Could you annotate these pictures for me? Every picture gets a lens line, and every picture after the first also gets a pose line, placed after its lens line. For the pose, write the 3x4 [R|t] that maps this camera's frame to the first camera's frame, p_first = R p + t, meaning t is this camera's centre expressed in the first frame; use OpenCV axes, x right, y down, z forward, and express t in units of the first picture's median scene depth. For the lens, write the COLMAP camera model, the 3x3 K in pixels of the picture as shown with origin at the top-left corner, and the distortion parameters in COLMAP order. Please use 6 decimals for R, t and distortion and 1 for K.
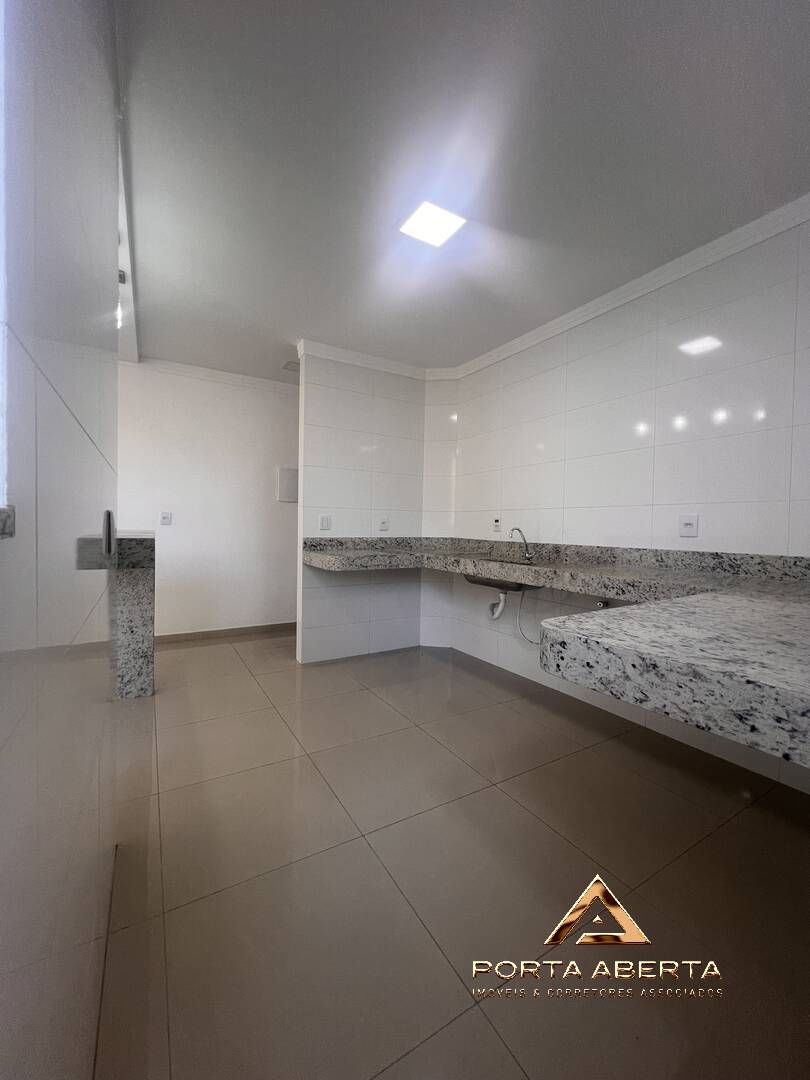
lens RADIAL K [[427.4, 0, 407.0], [0, 427.4, 534.9], [0, 0, 1]] dist [0.000419, -0.000301]
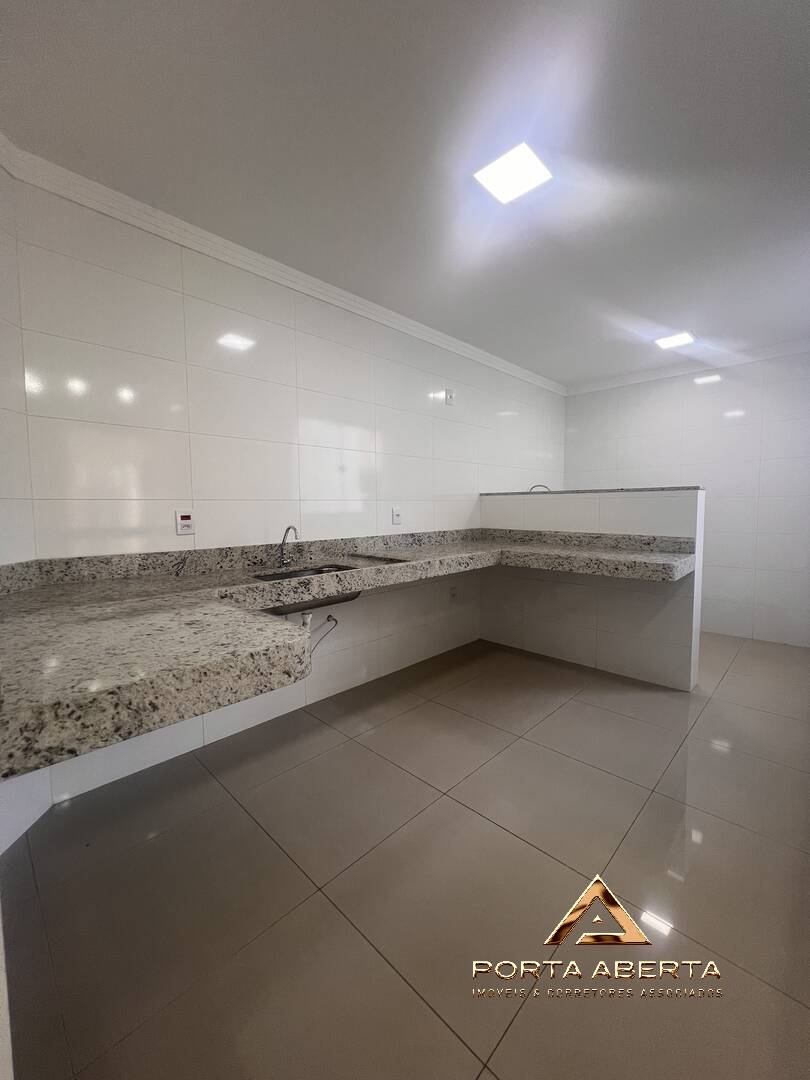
lens RADIAL K [[443.7, 0, 408.9], [0, 443.7, 540.6], [0, 0, 1]] dist [0.002719, 0.000071]
pose [[-0.247351, -0.093756, 0.964379, -0.635178], [0.025189, 0.994349, 0.103130, -0.076291], [-0.968599, 0.049801, -0.243591, 1.138948]]
